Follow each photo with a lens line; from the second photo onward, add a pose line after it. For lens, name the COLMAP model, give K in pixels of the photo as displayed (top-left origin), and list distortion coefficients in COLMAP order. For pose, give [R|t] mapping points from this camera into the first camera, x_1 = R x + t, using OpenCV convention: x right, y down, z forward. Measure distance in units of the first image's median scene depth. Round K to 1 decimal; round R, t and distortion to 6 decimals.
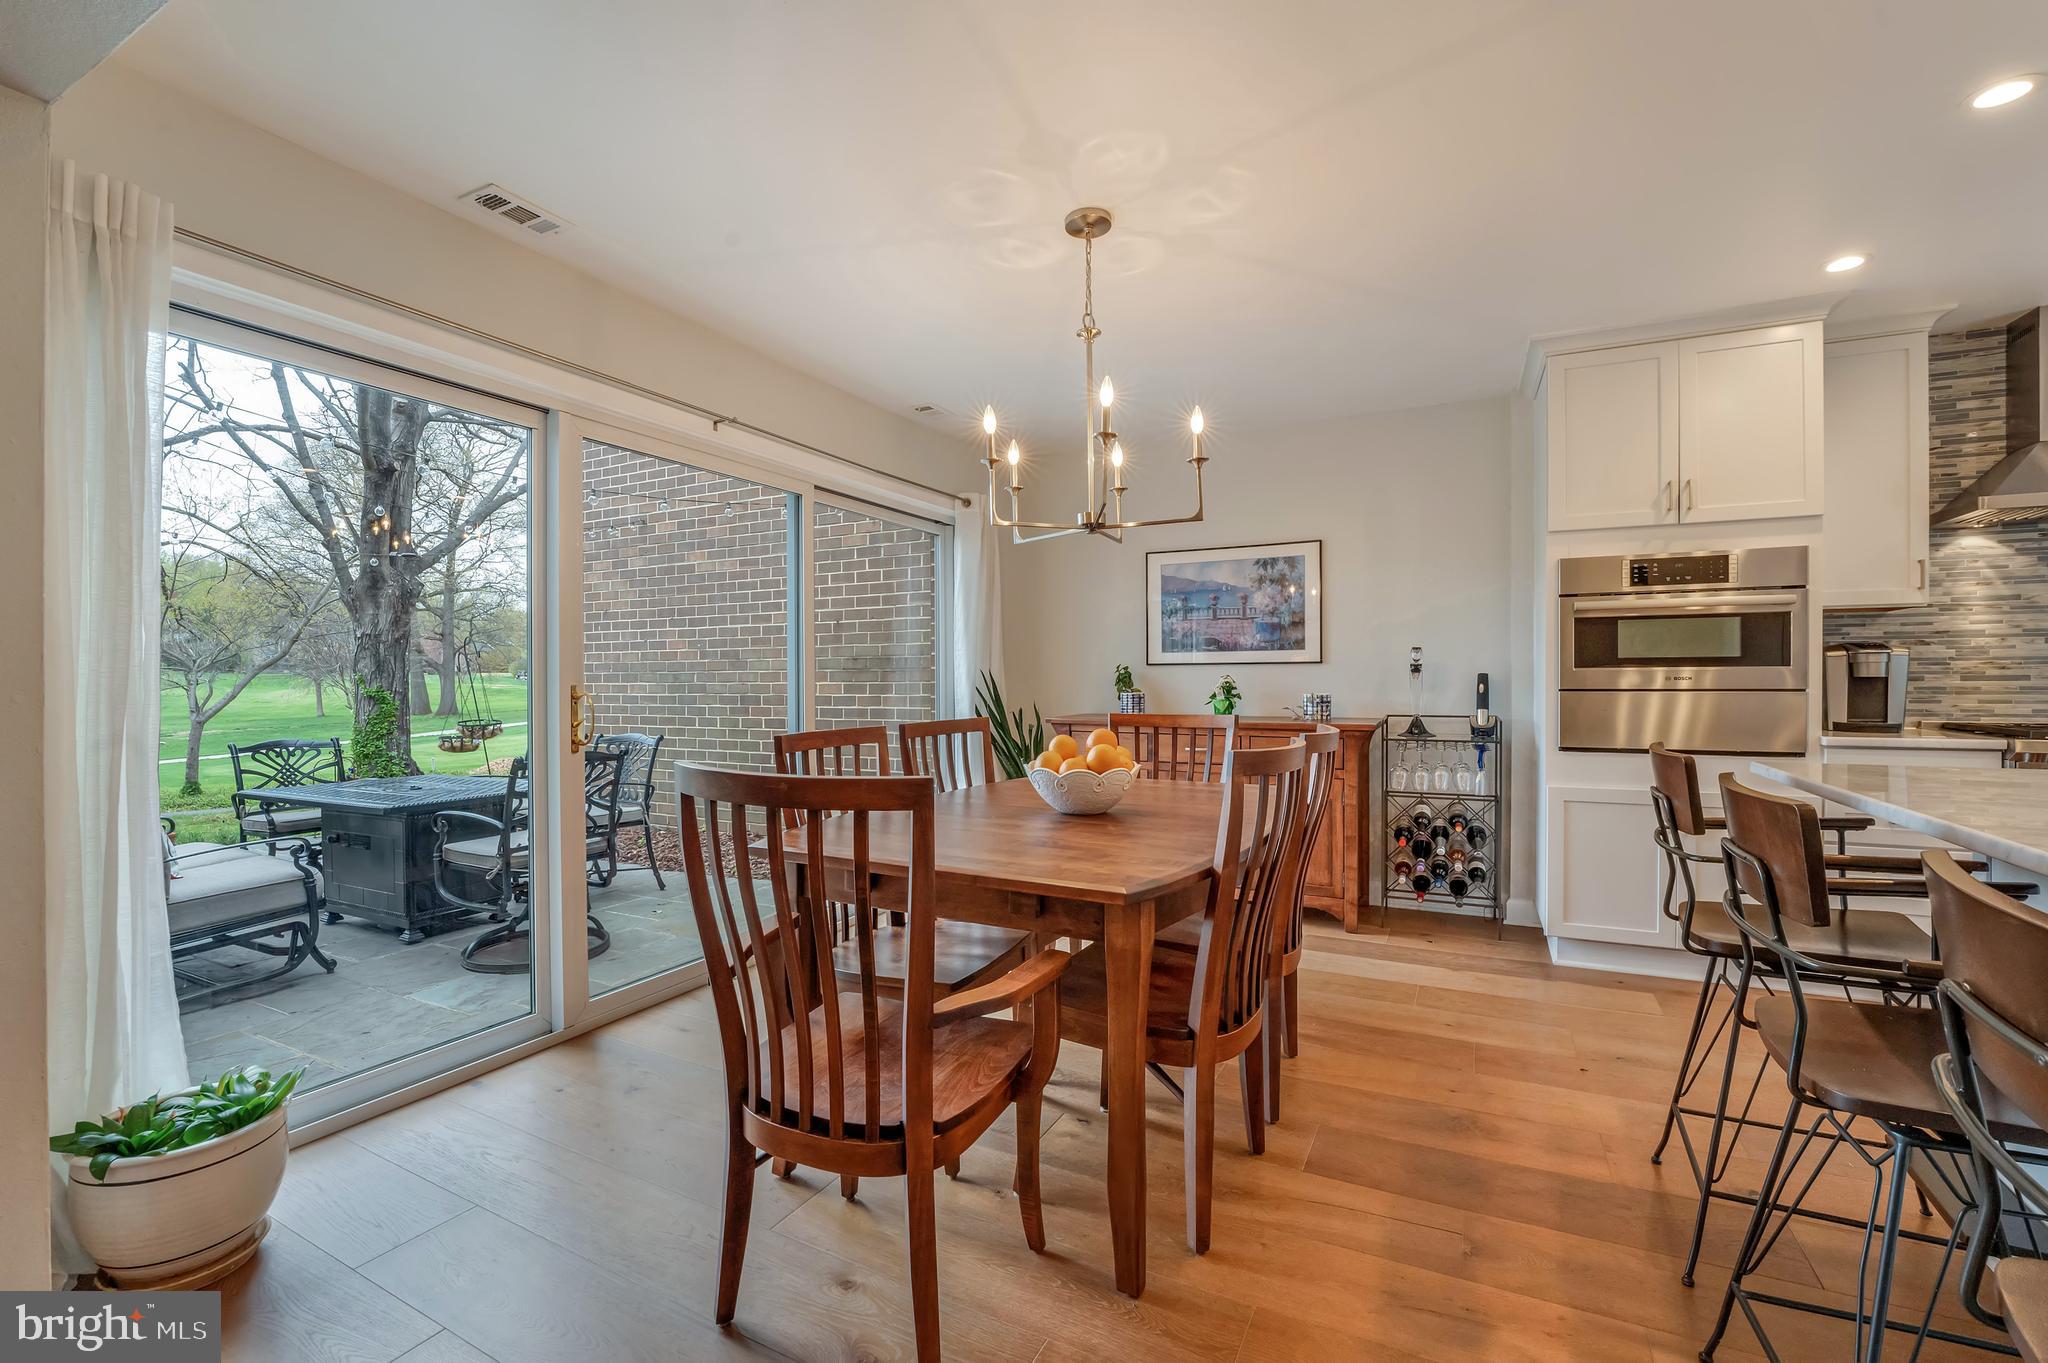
lens RADIAL K [[888.8, 0, 1023.9], [0, 888.8, 685.0], [0, 0, 1]] dist [-0.019019, 0.000866]
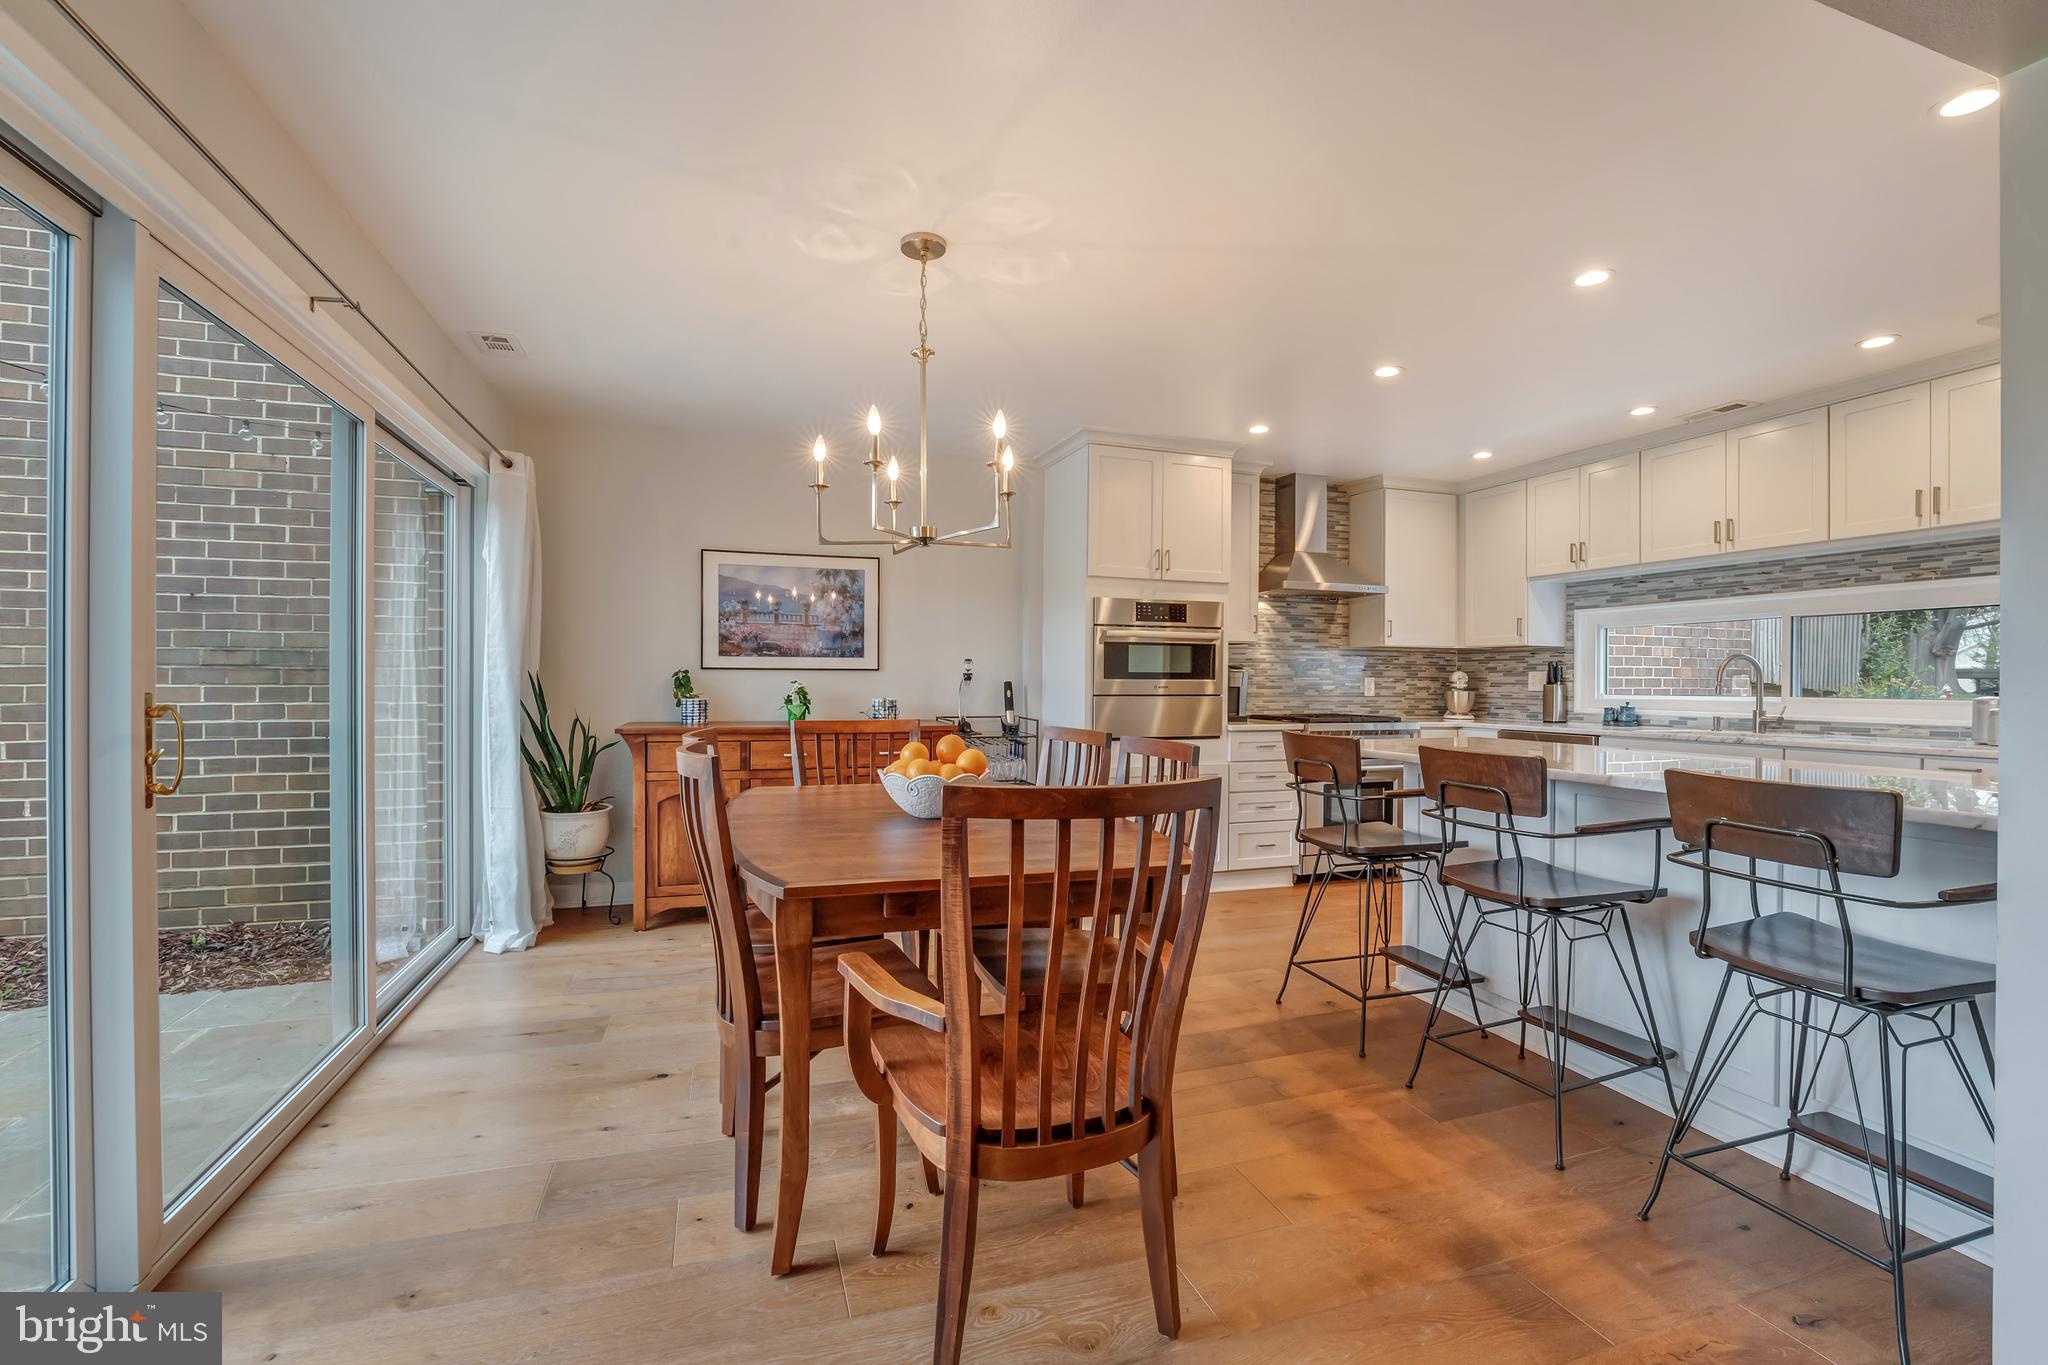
lens RADIAL K [[888.8, 0, 1019.8], [0, 888.8, 688.3], [0, 0, 1]] dist [-0.019019, 0.000866]
pose [[0.697217, 0.002935, 0.716854, -0.439181], [-0.004211, 0.999991, 0.000000, -0.004617], [-0.716848, -0.003019, 0.697223, 0.147422]]
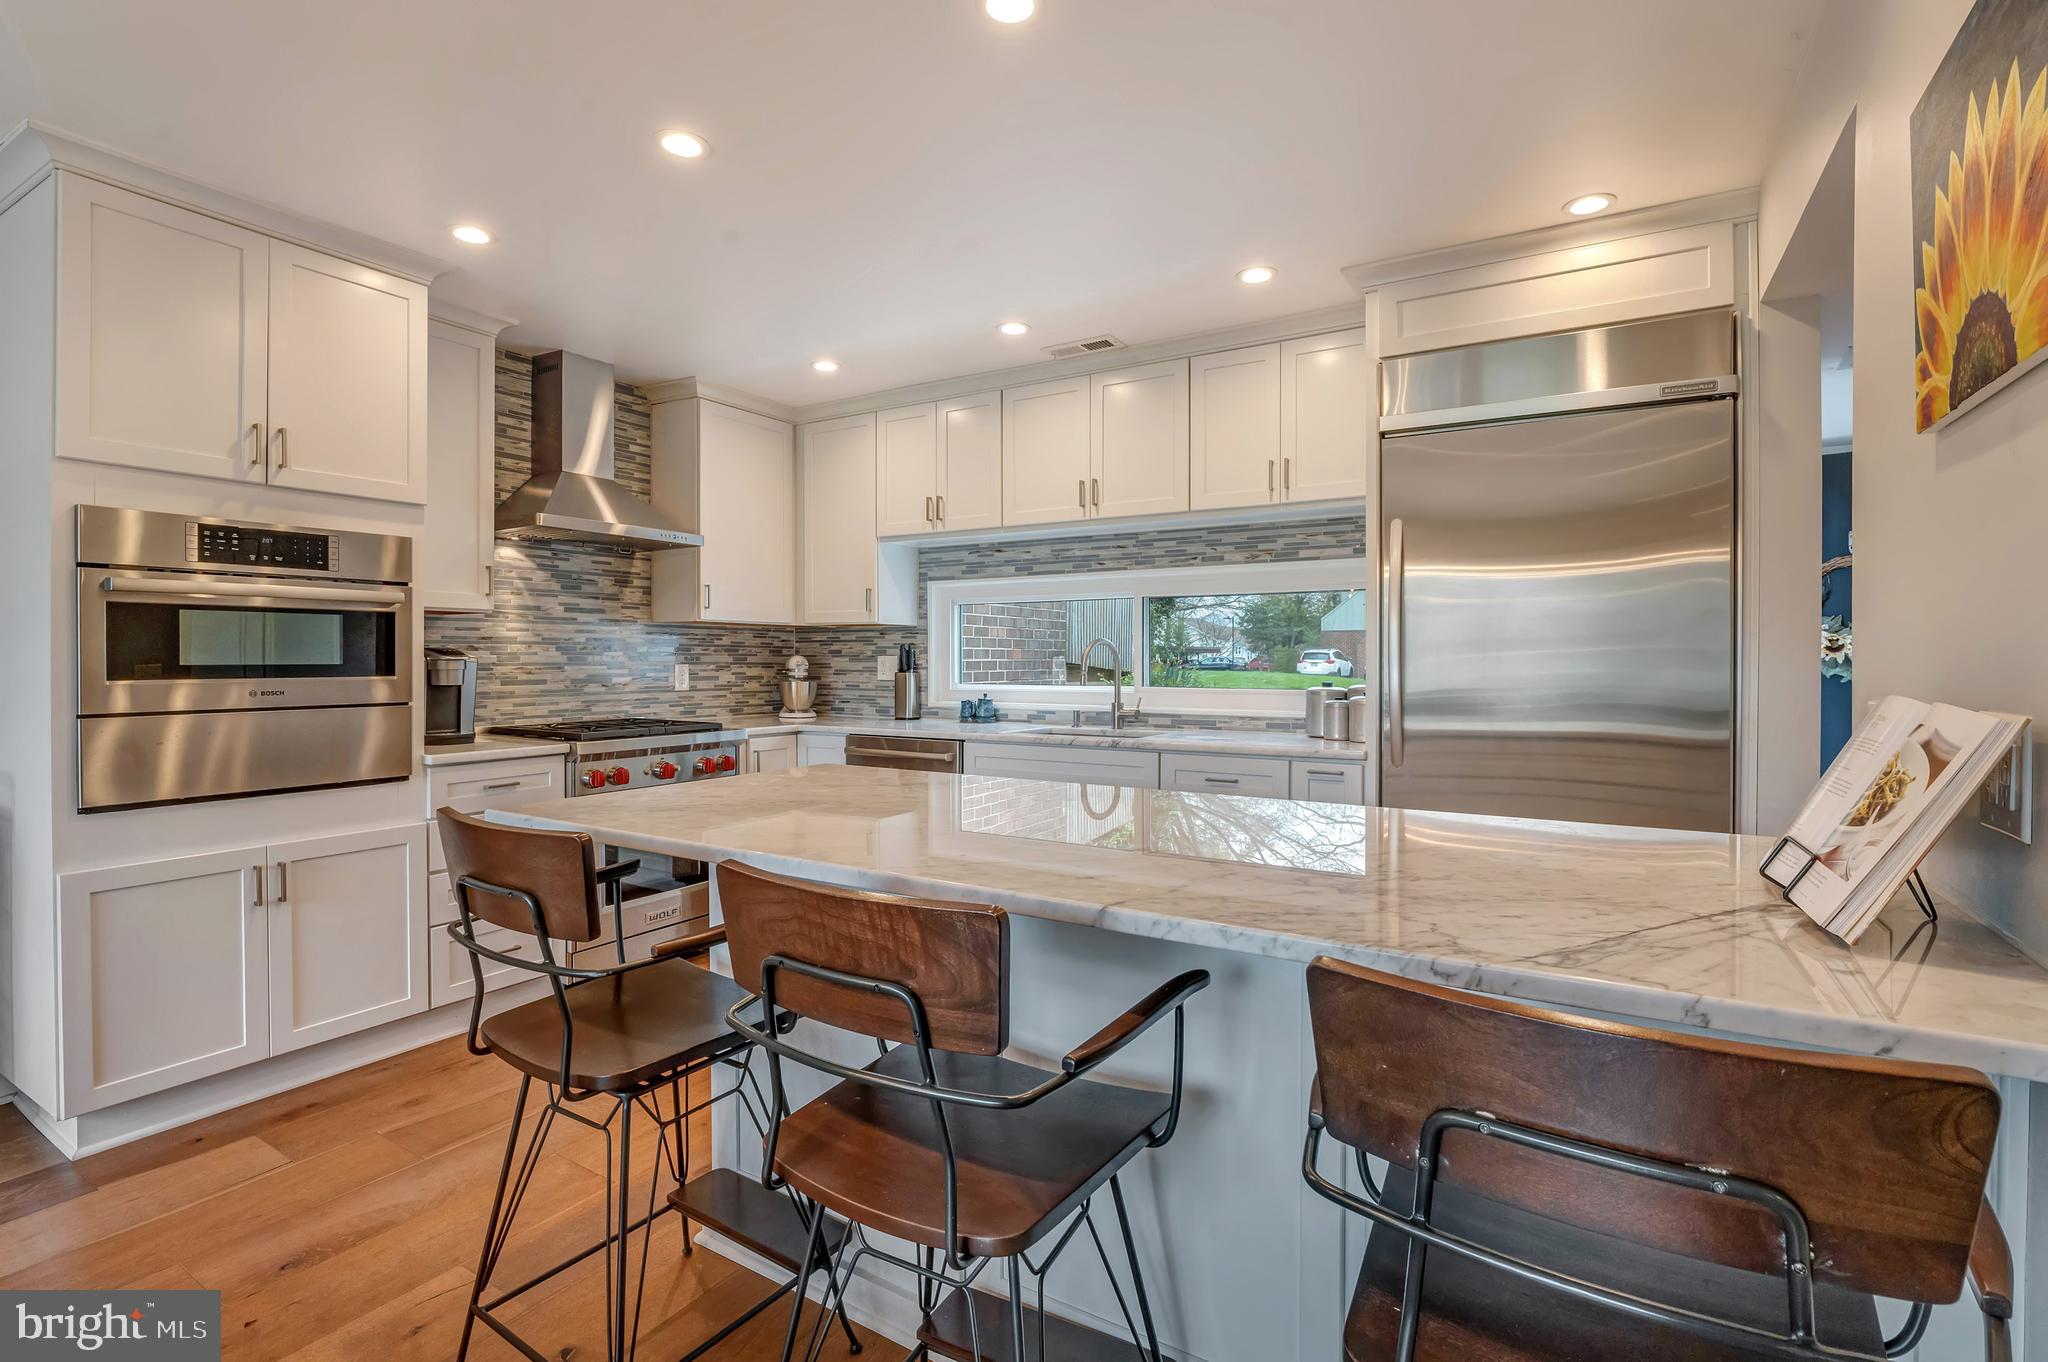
lens RADIAL K [[948.6, 0, 1012.1], [0, 948.6, 666.3], [0, 0, 1]] dist [-0.015173, -0.000470]
pose [[0.086089, -0.003438, 0.996281, 0.009772], [0.005284, 0.999982, 0.002994, -0.027940], [-0.996273, 0.005007, 0.086106, 0.294559]]
